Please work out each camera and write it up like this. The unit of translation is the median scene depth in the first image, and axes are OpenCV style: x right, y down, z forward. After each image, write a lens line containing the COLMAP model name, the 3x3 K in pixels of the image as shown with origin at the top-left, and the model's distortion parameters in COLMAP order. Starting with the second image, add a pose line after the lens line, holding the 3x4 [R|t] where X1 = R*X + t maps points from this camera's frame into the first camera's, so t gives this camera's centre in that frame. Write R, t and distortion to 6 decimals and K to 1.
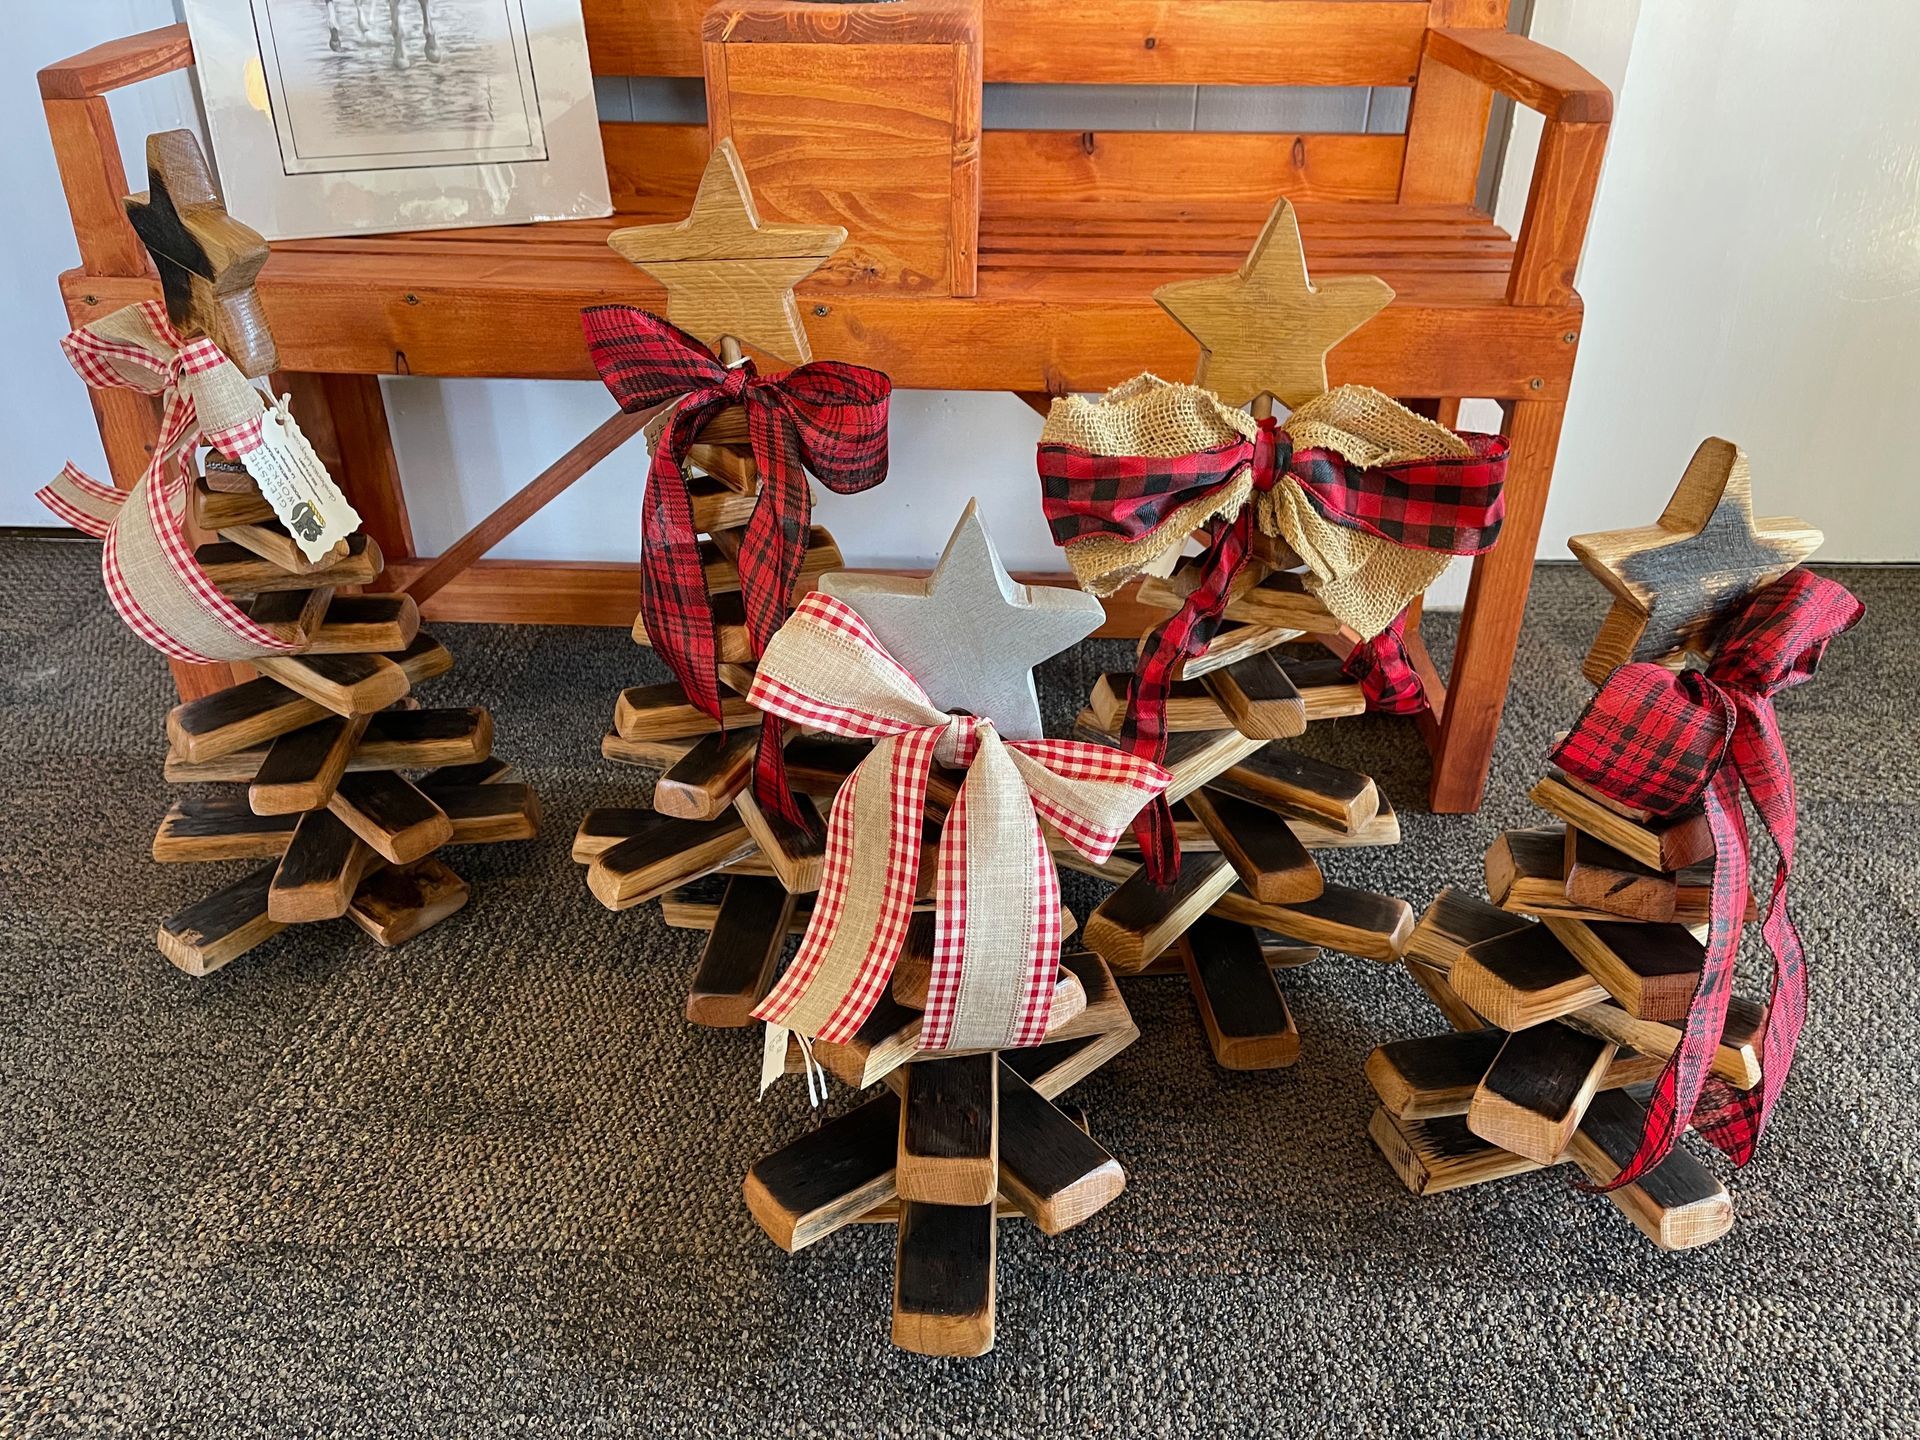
lens RADIAL K [[1499.7, 0, 960.0], [0, 1499.7, 720.0], [0, 0, 1]] dist [0.077936, -0.108040]
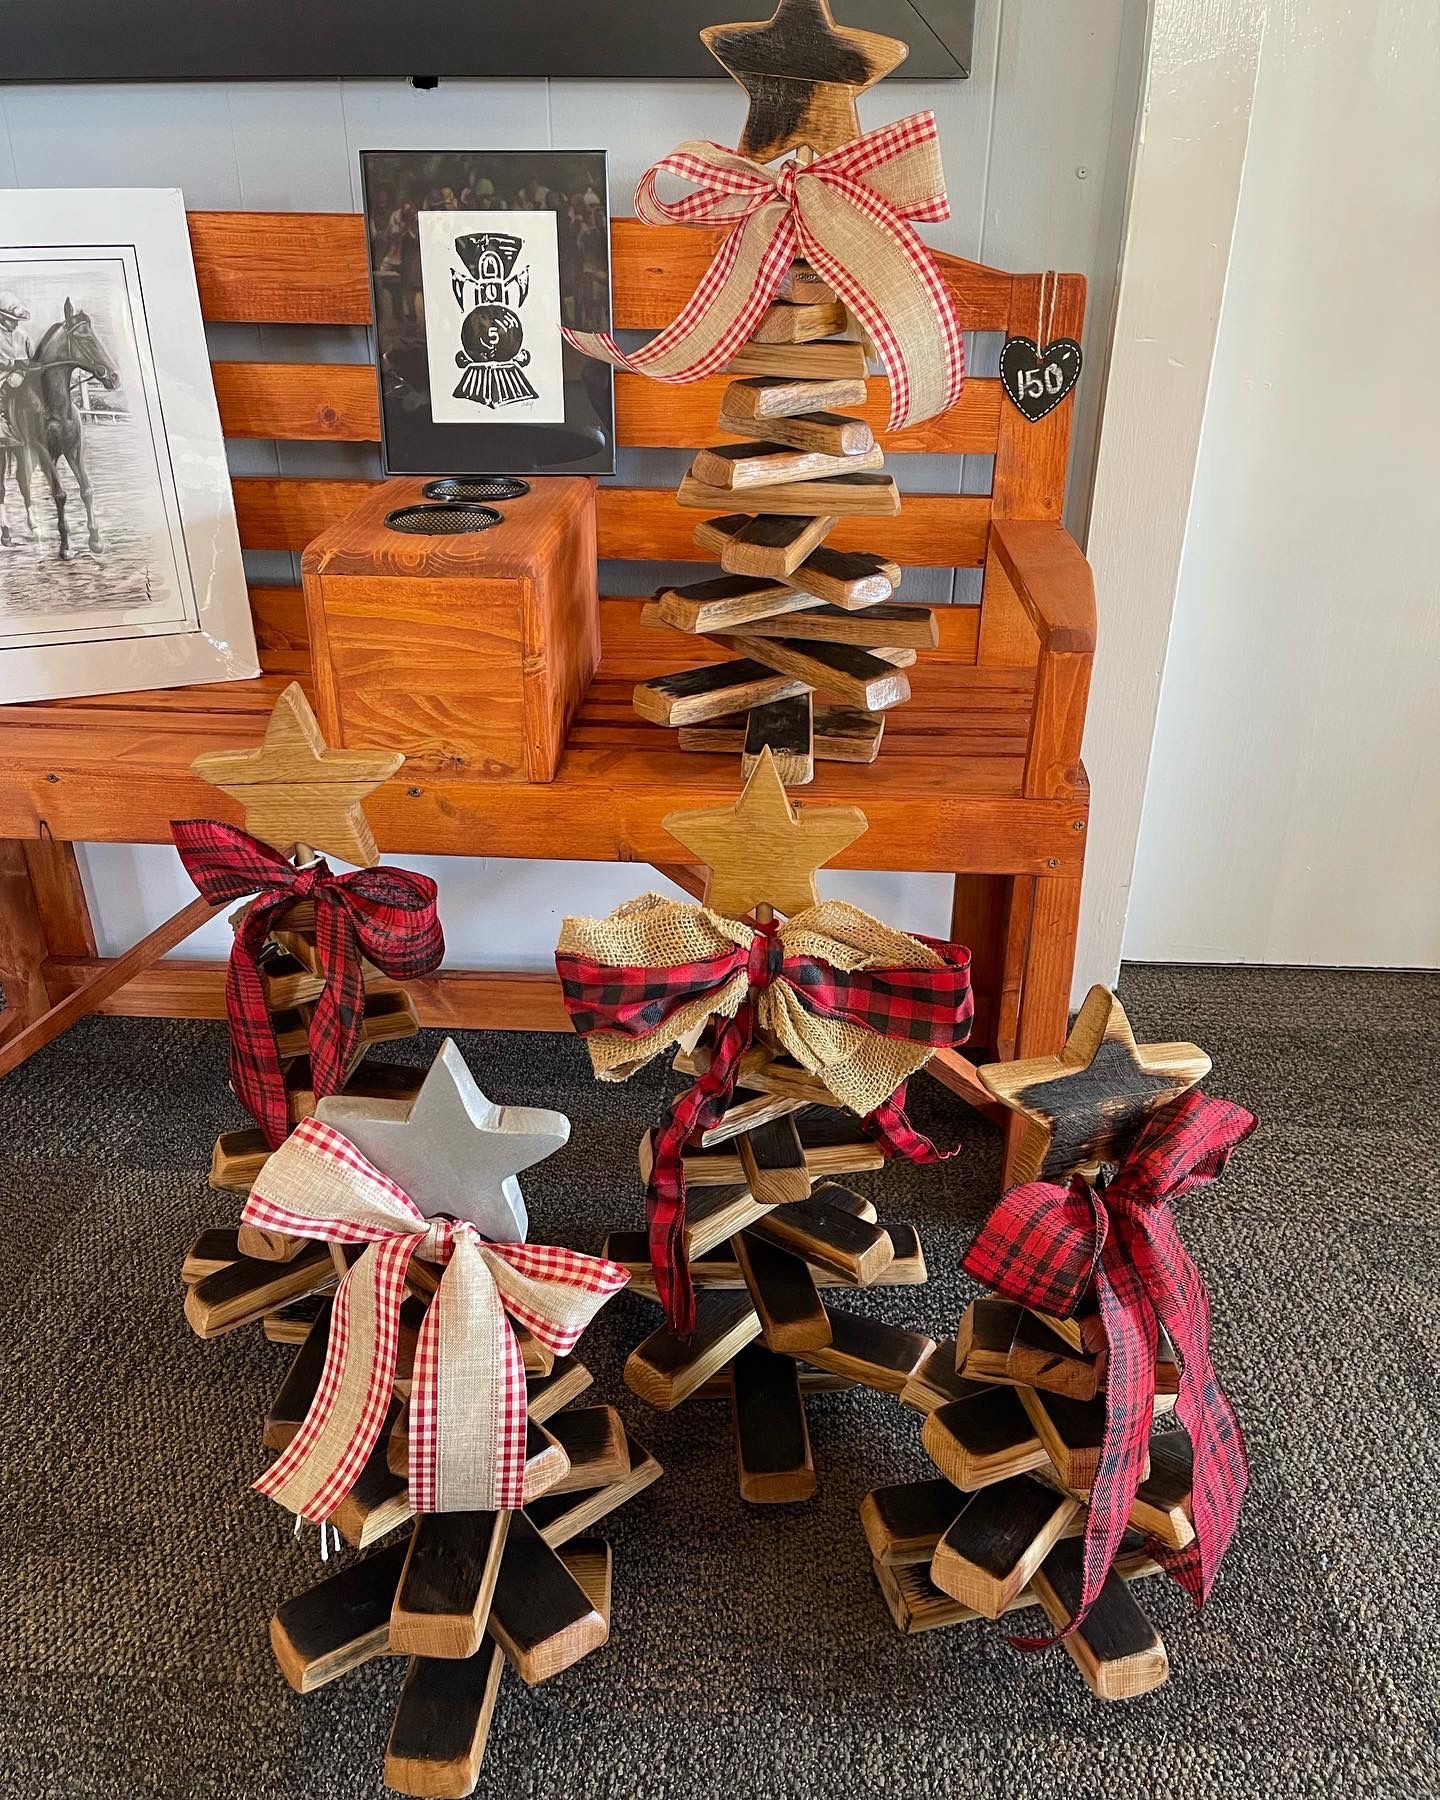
lens RADIAL K [[1479.3, 0, 718.7], [0, 1479.3, 909.6], [0, 0, 1]] dist [0.086513, -0.117904]
pose [[0.999806, 0.010654, -0.016586, 0.184726], [-0.011721, 0.997777, -0.065610, -0.136359], [0.015851, 0.065792, 0.997707, -0.114929]]
